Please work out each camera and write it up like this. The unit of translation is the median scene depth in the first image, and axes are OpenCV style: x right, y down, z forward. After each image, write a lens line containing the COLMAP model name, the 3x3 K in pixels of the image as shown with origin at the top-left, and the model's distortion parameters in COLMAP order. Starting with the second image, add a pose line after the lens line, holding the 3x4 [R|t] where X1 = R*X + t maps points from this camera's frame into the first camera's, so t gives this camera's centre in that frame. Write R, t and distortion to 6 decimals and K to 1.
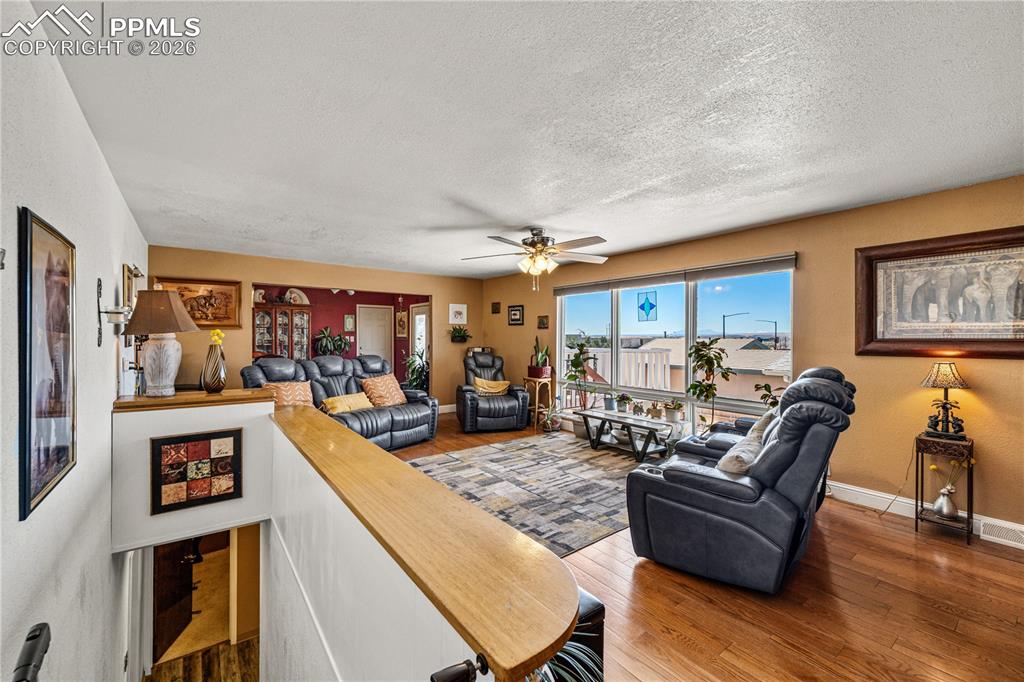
lens RADIAL K [[418.3, 0, 513.4], [0, 418.3, 339.8], [0, 0, 1]] dist [0.000390, -0.000119]
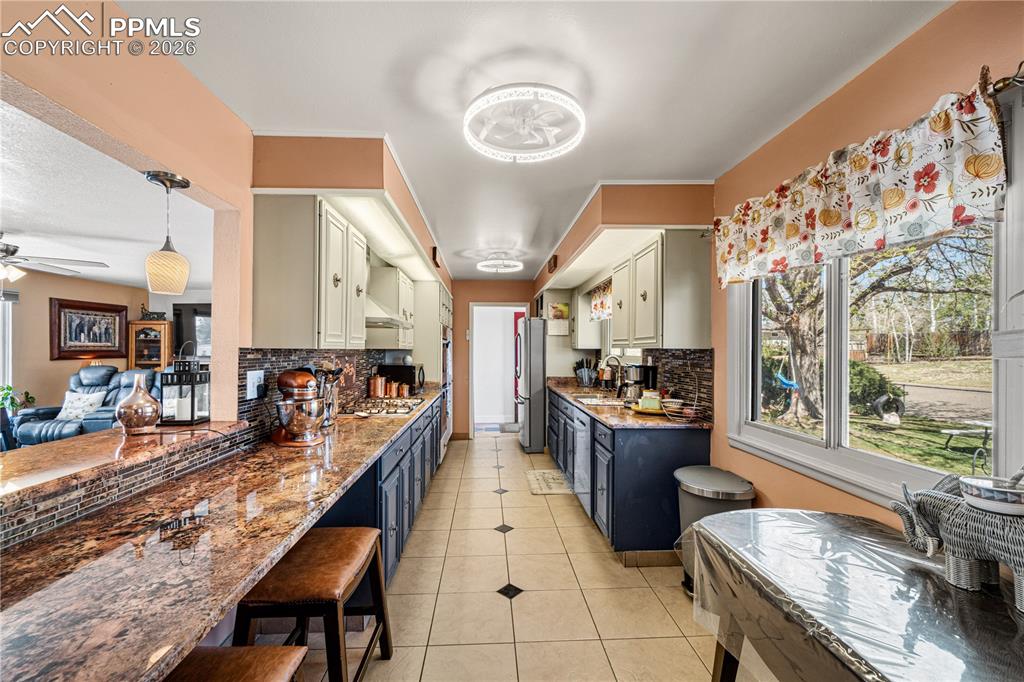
lens RADIAL K [[413.2, 0, 503.5], [0, 413.2, 347.5], [0, 0, 1]] dist [0.001096, 0.000121]
pose [[-0.820126, -0.000981, 0.572182, -1.252283], [0.002840, 0.999979, 0.005786, -0.015525], [-0.572176, 0.006370, -0.820106, 1.020482]]
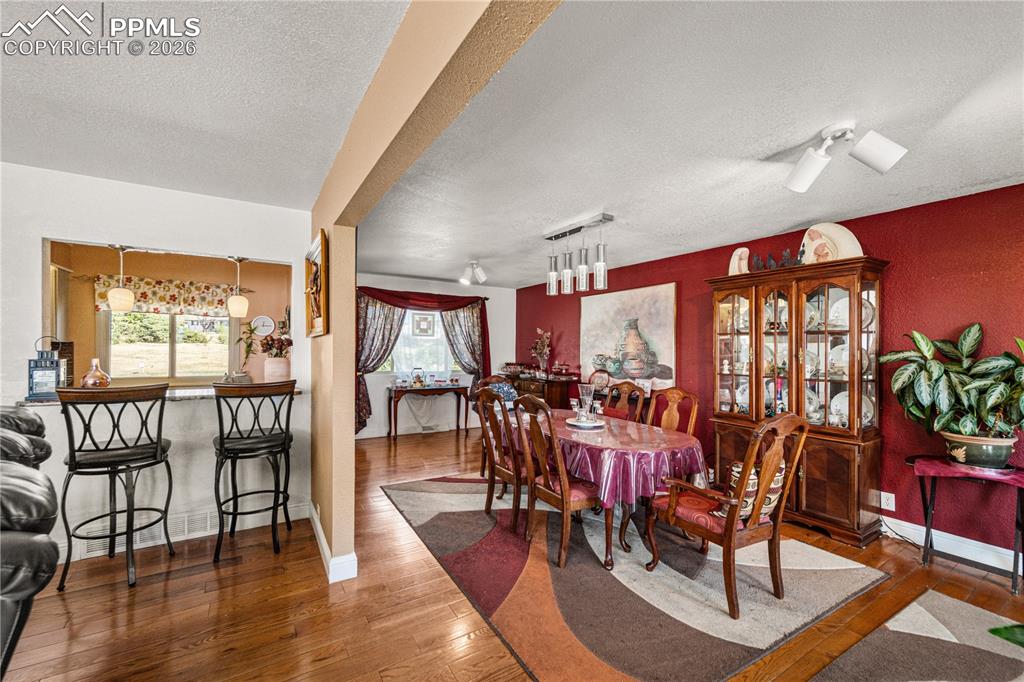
lens RADIAL K [[413.2, 0, 503.5], [0, 413.2, 347.5], [0, 0, 1]] dist [0.001096, 0.000121]
pose [[-0.104359, -0.003397, -0.994534, -0.274857], [-0.021192, 0.999775, -0.001192, -0.017531], [0.994314, 0.020952, -0.104407, 1.522309]]
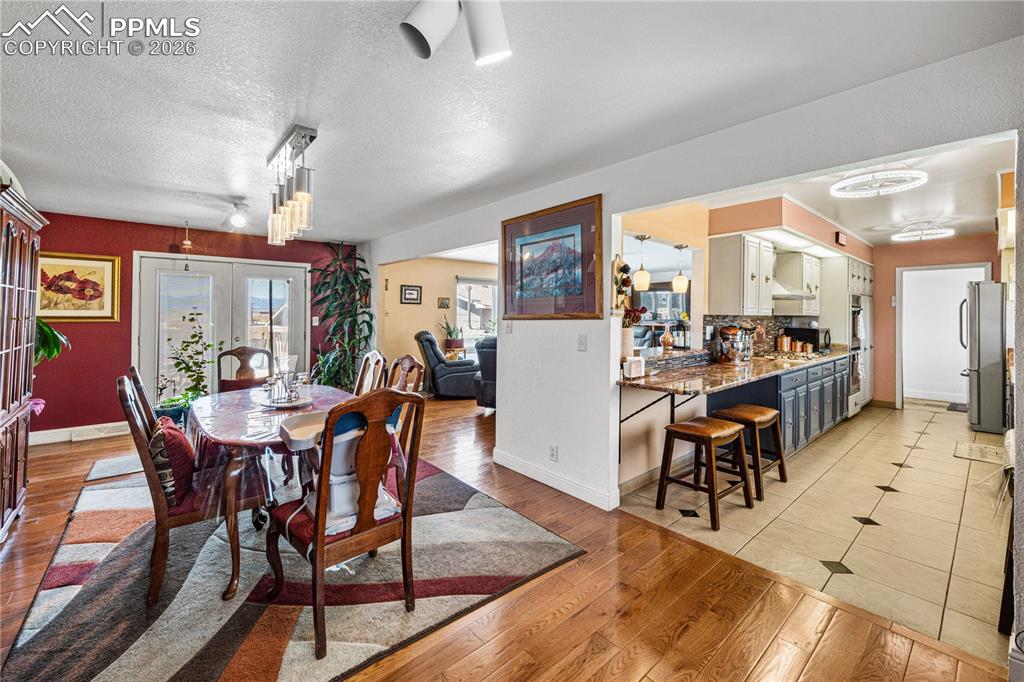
lens RADIAL K [[415.1, 0, 504.6], [0, 415.1, 312.5], [0, 0, 1]] dist [0.000934, -0.000402]
pose [[-0.054347, 0.000230, 0.998522, -1.657970], [0.004819, 0.999988, 0.000032, -0.020253], [-0.998510, 0.004814, -0.054347, 1.304424]]
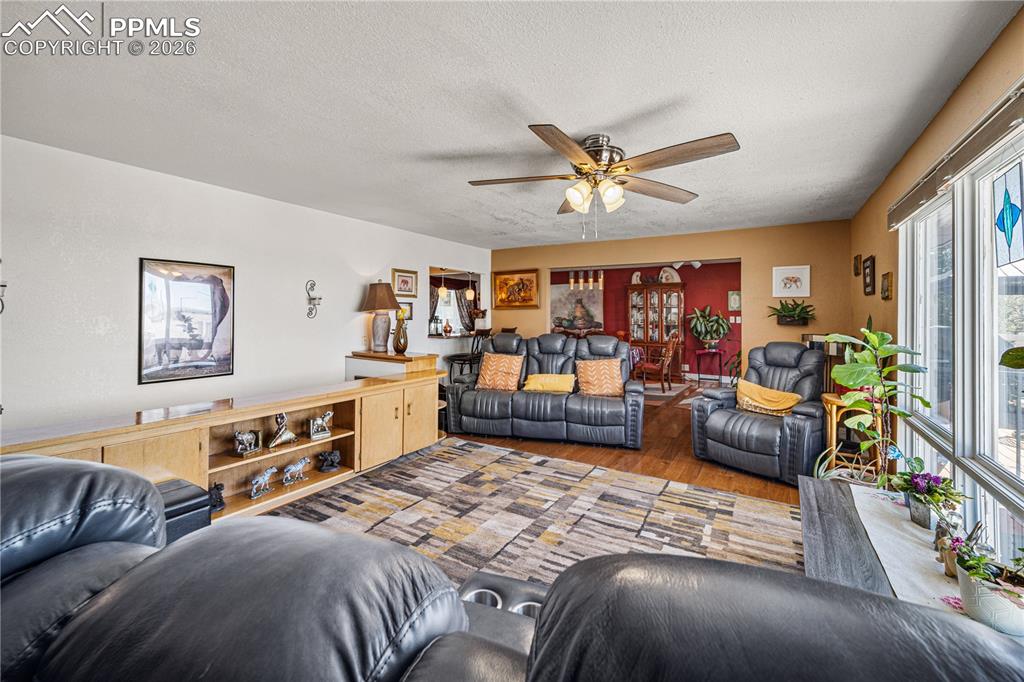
lens RADIAL K [[423.3, 0, 508.3], [0, 423.3, 310.6], [0, 0, 1]] dist [-0.000376, -0.000518]
pose [[0.348608, -0.009407, -0.937221, 0.544488], [-0.015788, 0.999749, -0.015907, 0.001042], [0.937136, 0.020343, 0.348372, 0.610913]]
